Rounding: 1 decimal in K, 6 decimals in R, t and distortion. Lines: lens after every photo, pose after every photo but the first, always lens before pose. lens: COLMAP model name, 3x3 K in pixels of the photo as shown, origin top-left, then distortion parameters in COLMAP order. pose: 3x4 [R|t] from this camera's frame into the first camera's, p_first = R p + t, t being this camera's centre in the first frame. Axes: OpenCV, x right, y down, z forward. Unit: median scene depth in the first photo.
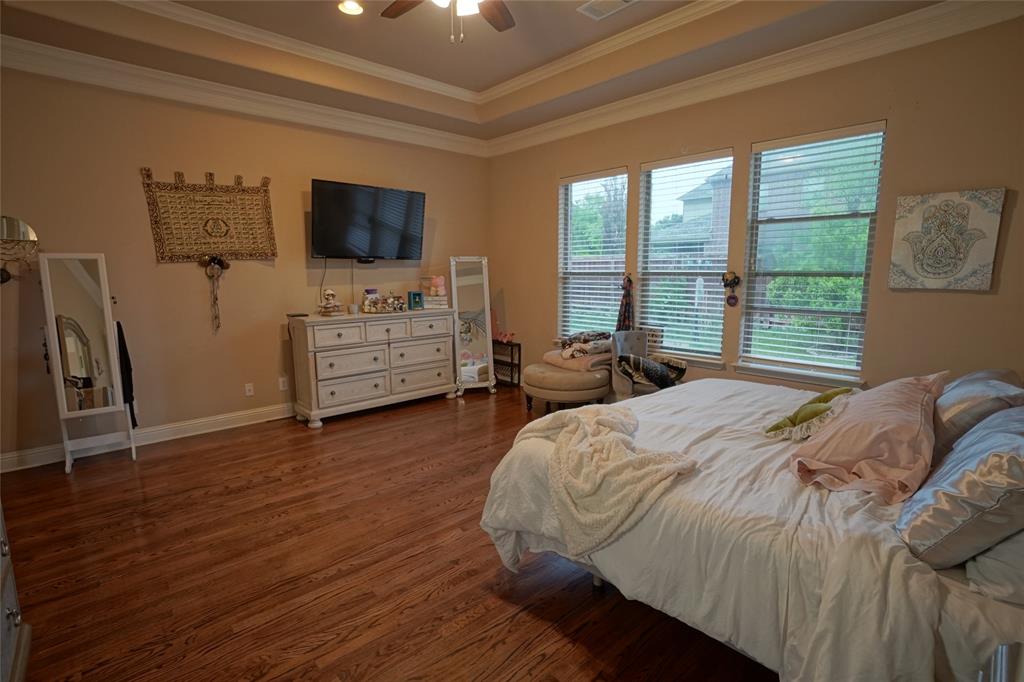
lens RADIAL K [[495.1, 0, 511.6], [0, 495.1, 338.7], [0, 0, 1]] dist [-0.011442, -0.000038]
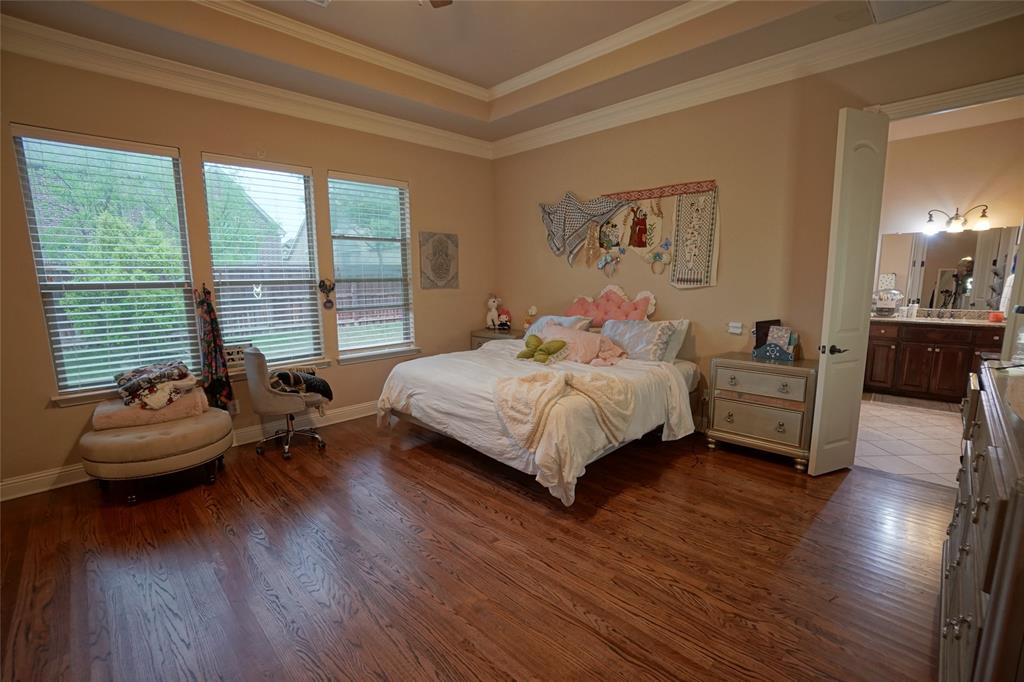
lens RADIAL K [[452.8, 0, 507.8], [0, 452.8, 349.2], [0, 0, 1]] dist [-0.056706, 0.020678]
pose [[-0.039661, -0.154487, 0.987198, -0.999435], [0.150258, 0.975819, 0.158743, -0.128370], [-0.987851, 0.154630, -0.015489, 1.022334]]
